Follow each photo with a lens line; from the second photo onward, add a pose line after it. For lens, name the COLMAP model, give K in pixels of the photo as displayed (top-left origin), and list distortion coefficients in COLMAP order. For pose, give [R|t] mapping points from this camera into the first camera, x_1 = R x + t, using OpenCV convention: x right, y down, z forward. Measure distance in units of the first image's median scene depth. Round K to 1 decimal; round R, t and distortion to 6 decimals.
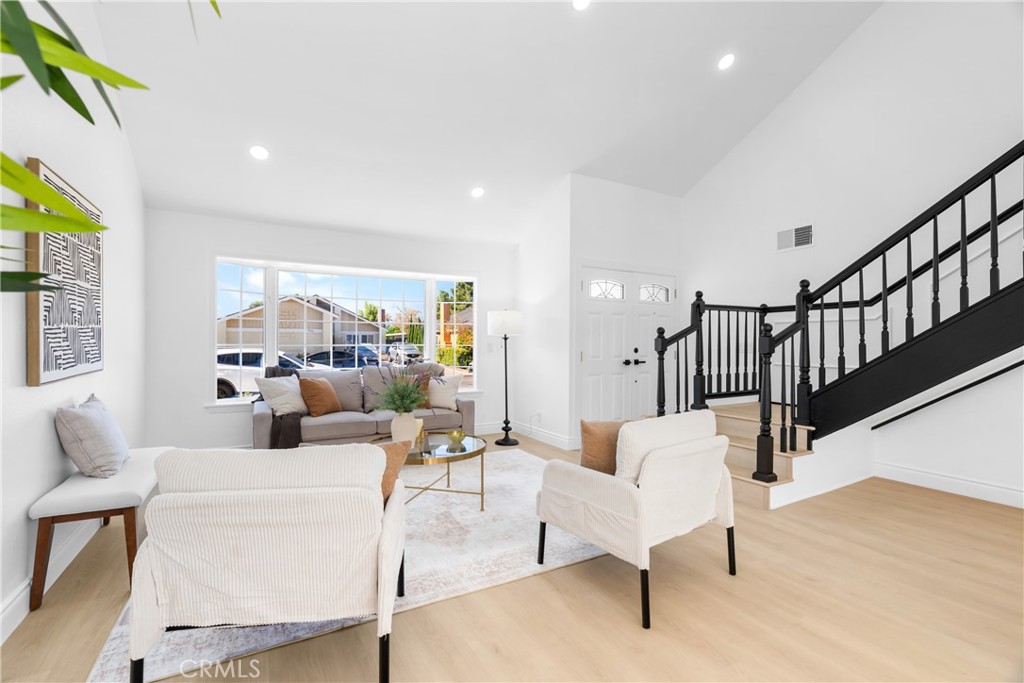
lens RADIAL K [[450.1, 0, 515.5], [0, 450.1, 344.1], [0, 0, 1]] dist [-0.004142, 0.000400]
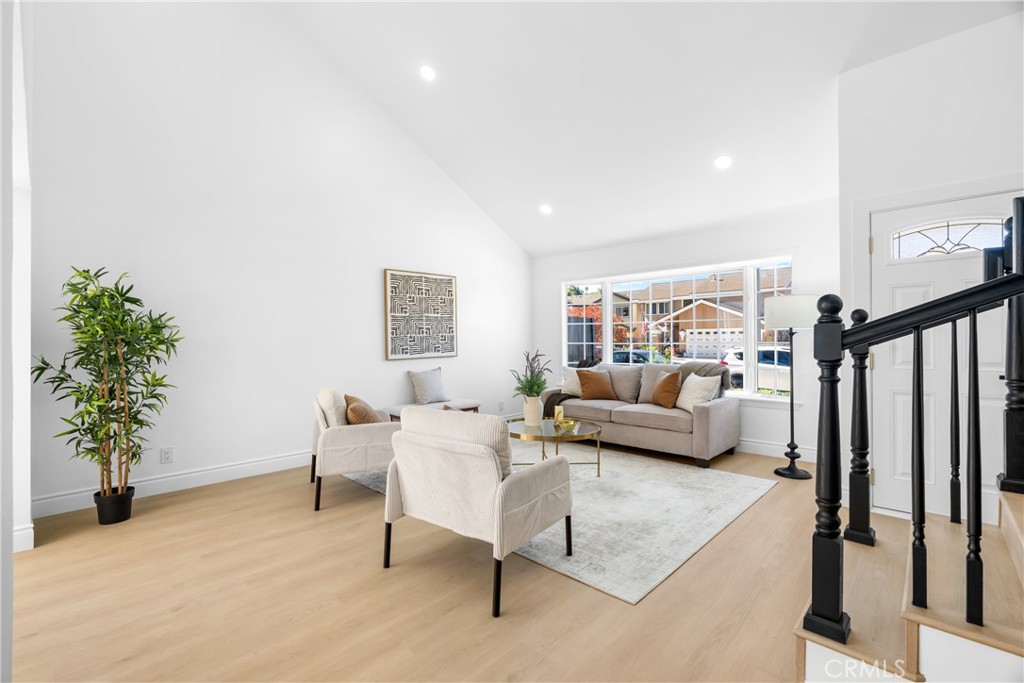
lens RADIAL K [[450.1, 0, 508.0], [0, 450.1, 344.8], [0, 0, 1]] dist [-0.004142, 0.000400]
pose [[0.298301, -0.000913, -0.954471, 0.564072], [0.003022, 0.999995, -0.000012, 0.003848], [0.954467, -0.002881, 0.298303, 0.338035]]
